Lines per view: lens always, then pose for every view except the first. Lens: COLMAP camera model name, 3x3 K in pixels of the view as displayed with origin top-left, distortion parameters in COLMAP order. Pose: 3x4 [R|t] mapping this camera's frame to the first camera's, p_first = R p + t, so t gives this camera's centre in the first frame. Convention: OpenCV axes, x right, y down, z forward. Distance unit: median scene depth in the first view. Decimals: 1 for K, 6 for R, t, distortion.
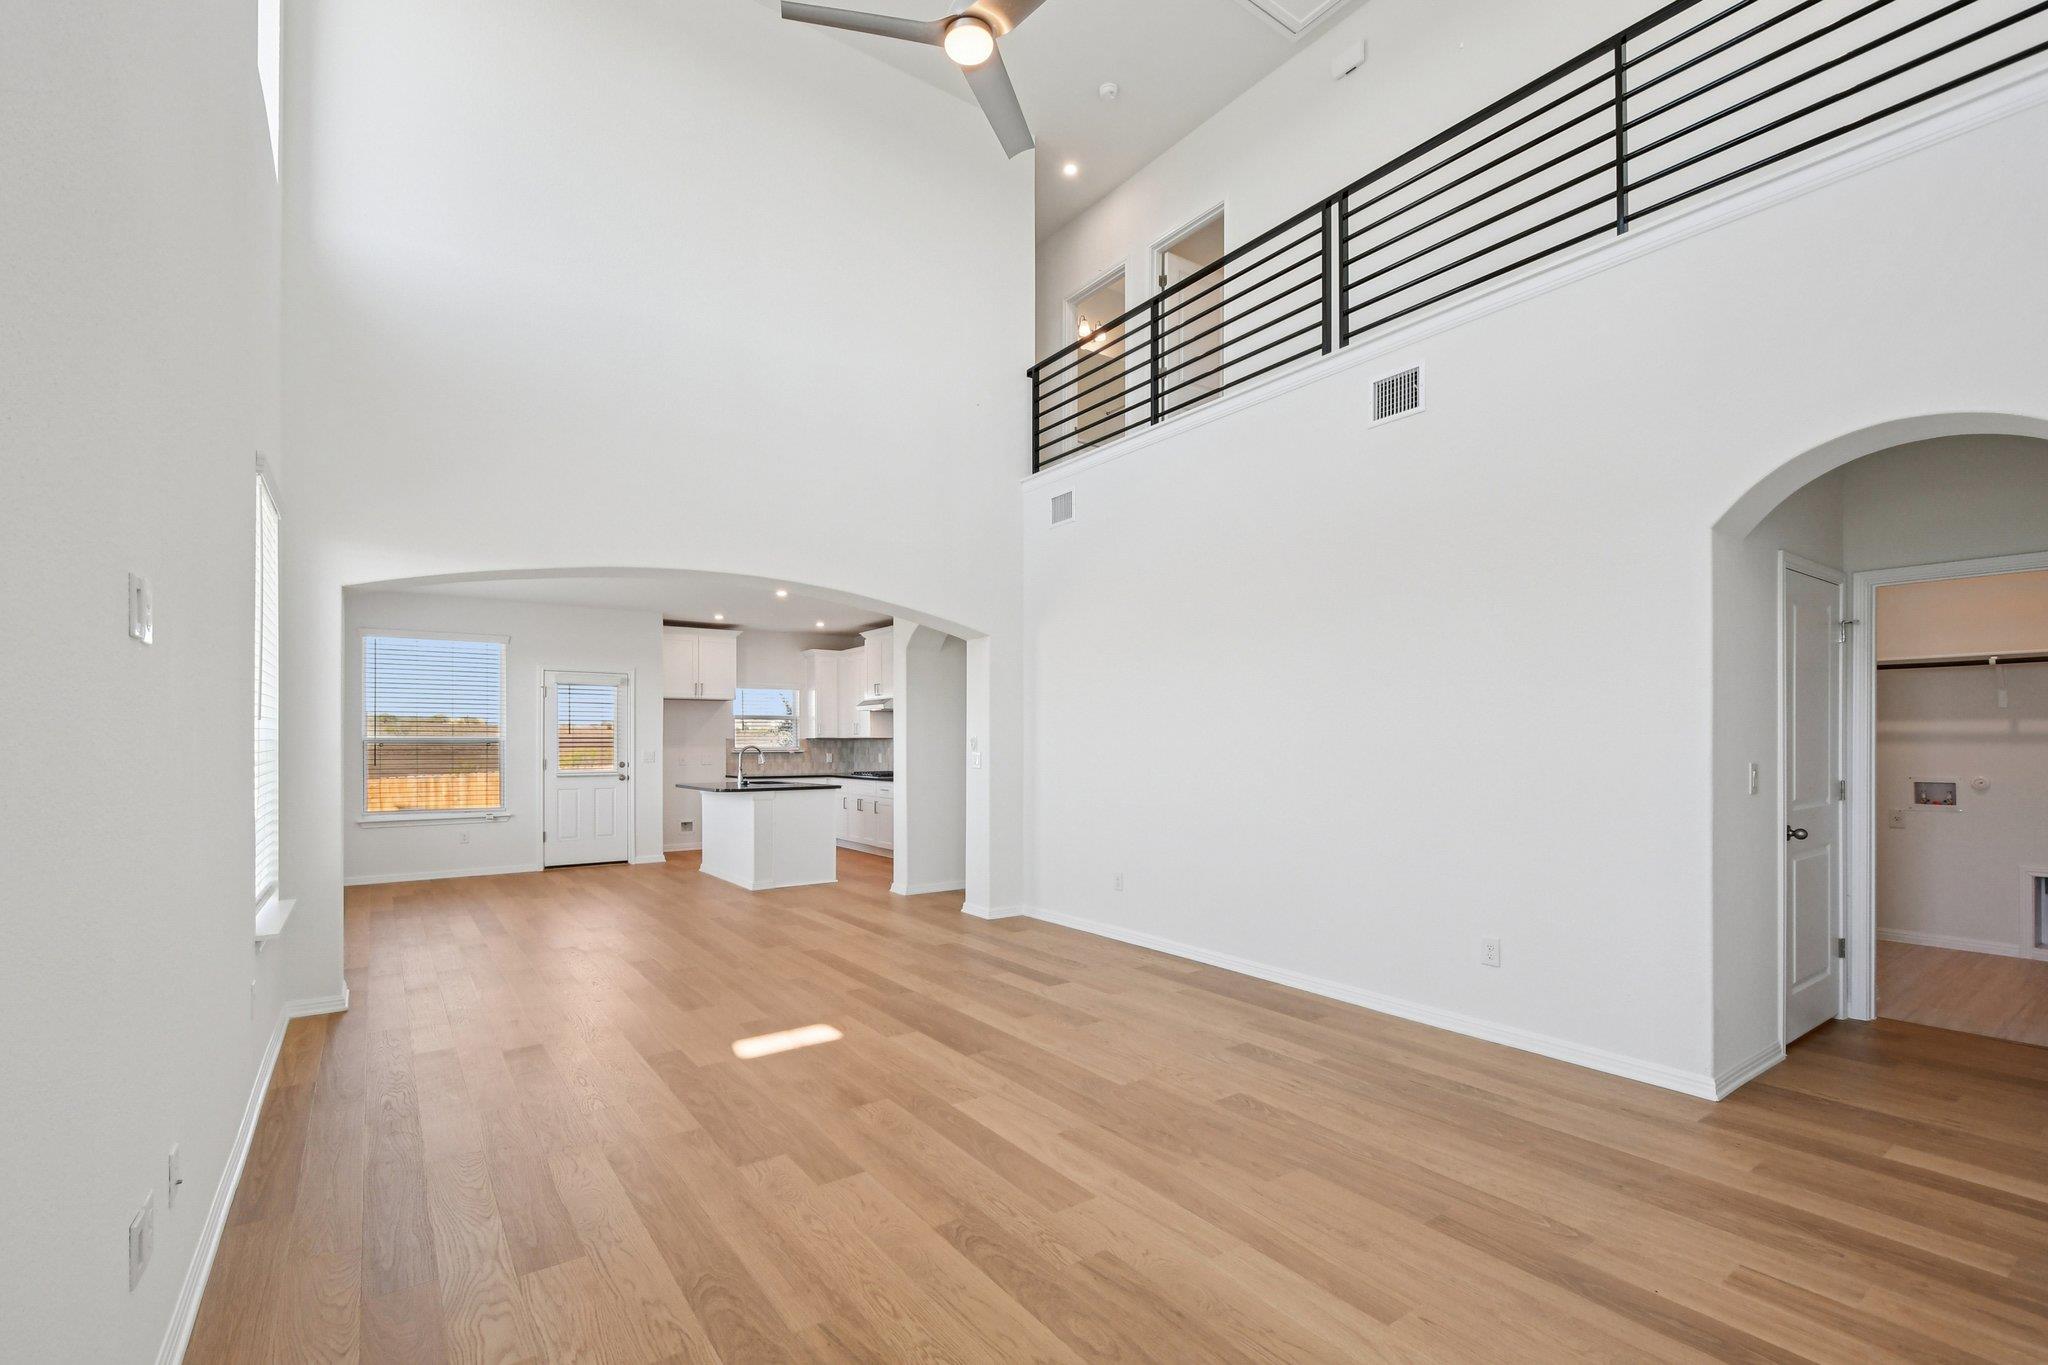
lens RADIAL K [[910.9, 0, 1010.3], [0, 910.9, 725.4], [0, 0, 1]] dist [-0.000717, -0.000197]
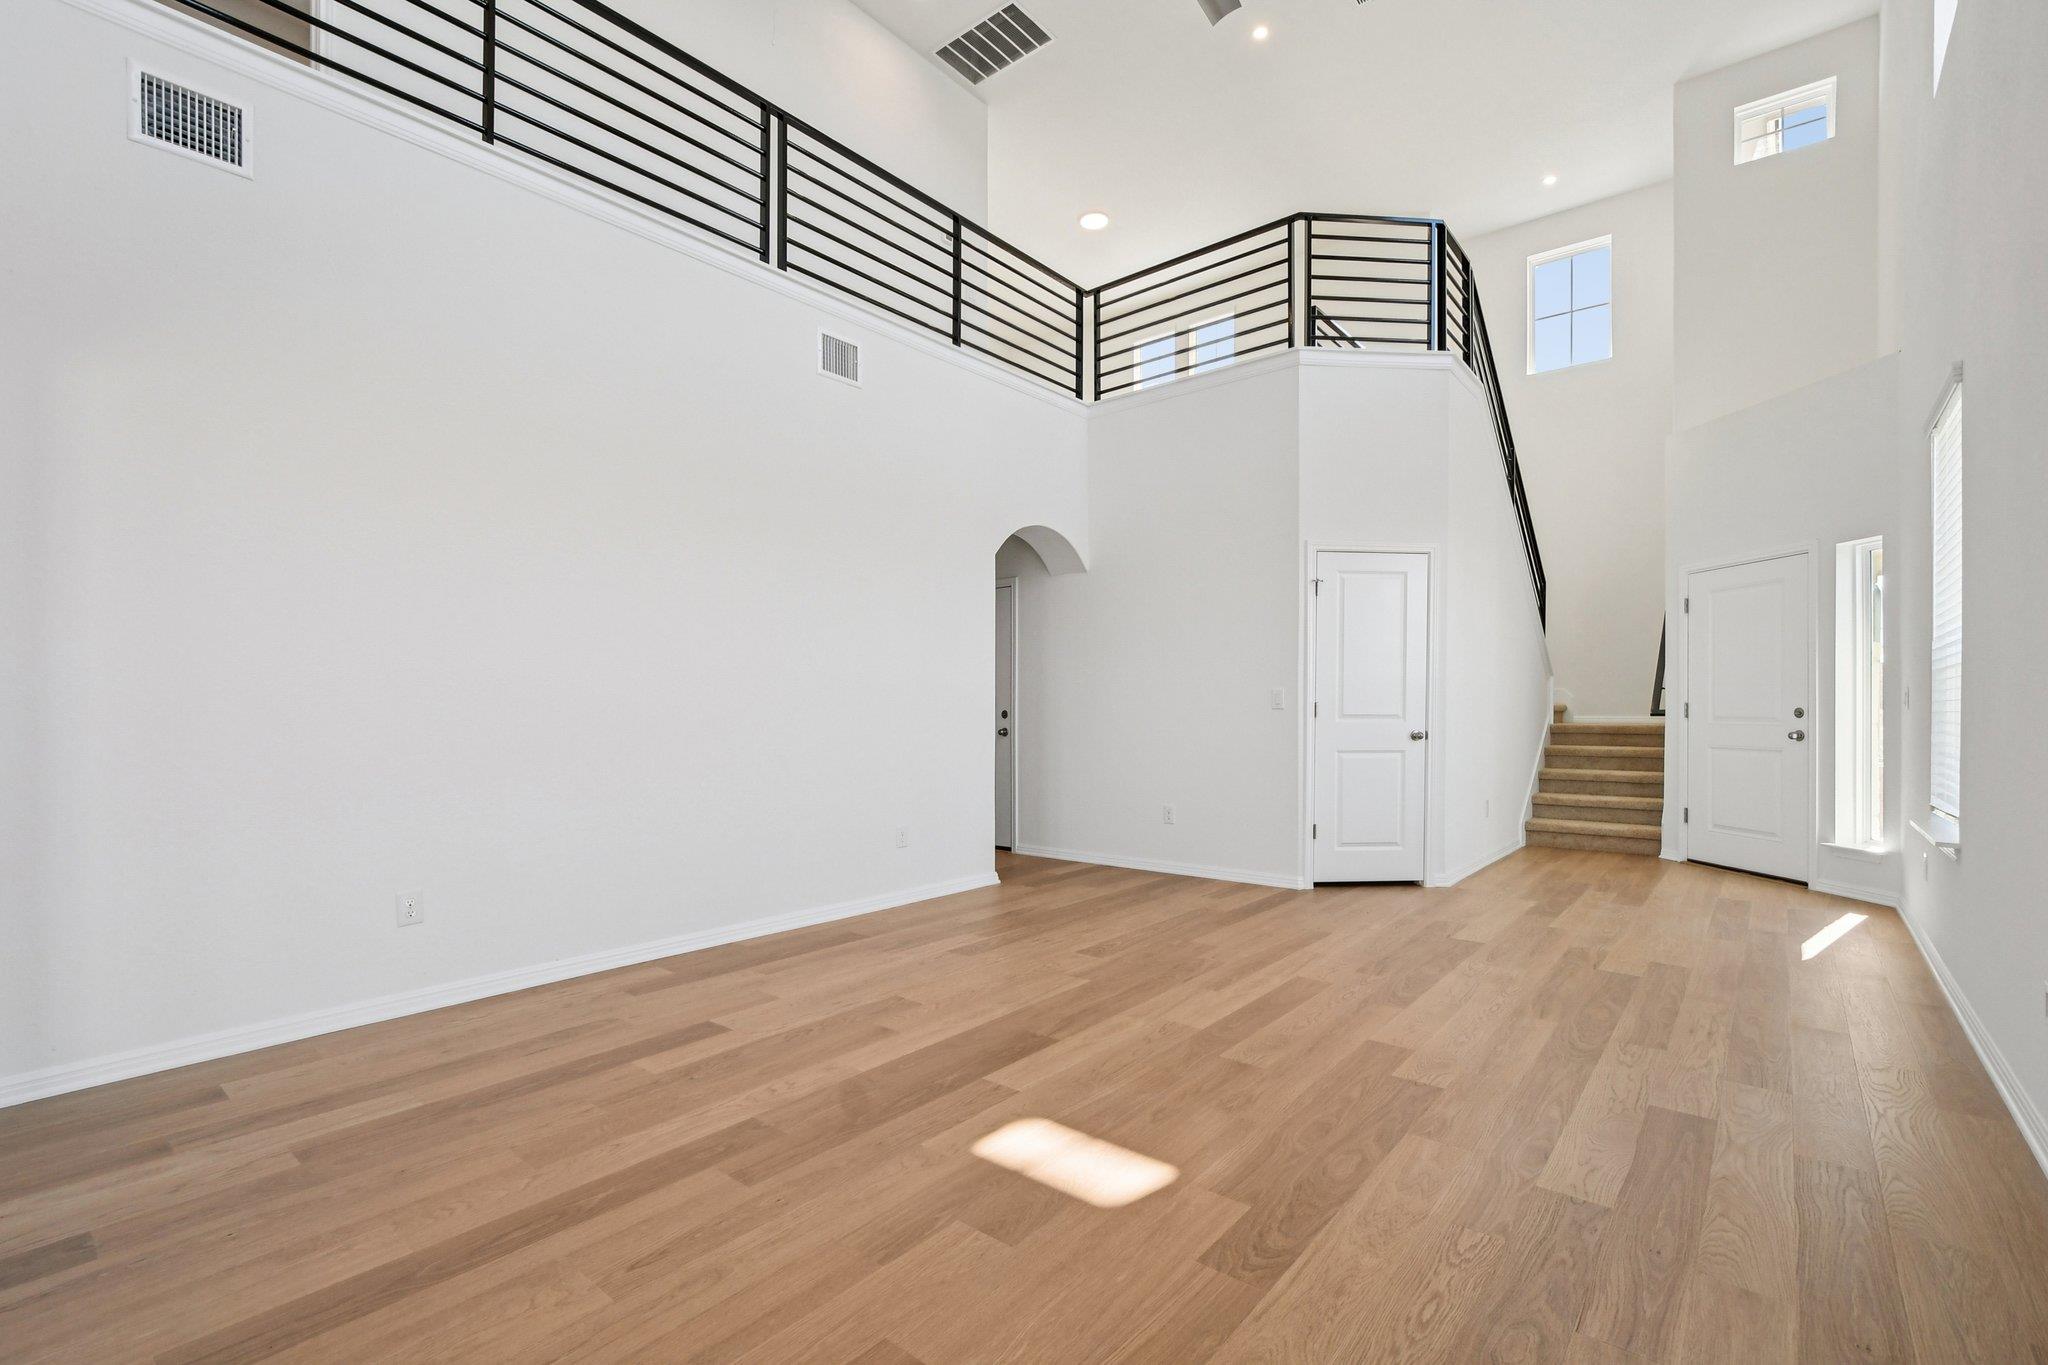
lens RADIAL K [[910.9, 0, 1010.3], [0, 910.9, 725.4], [0, 0, 1]] dist [-0.000717, -0.000197]
pose [[-0.253818, -0.018916, 0.967067, -0.783479], [-0.013830, 0.999778, 0.015926, 0.065749], [-0.967153, -0.009332, -0.254023, 1.197637]]
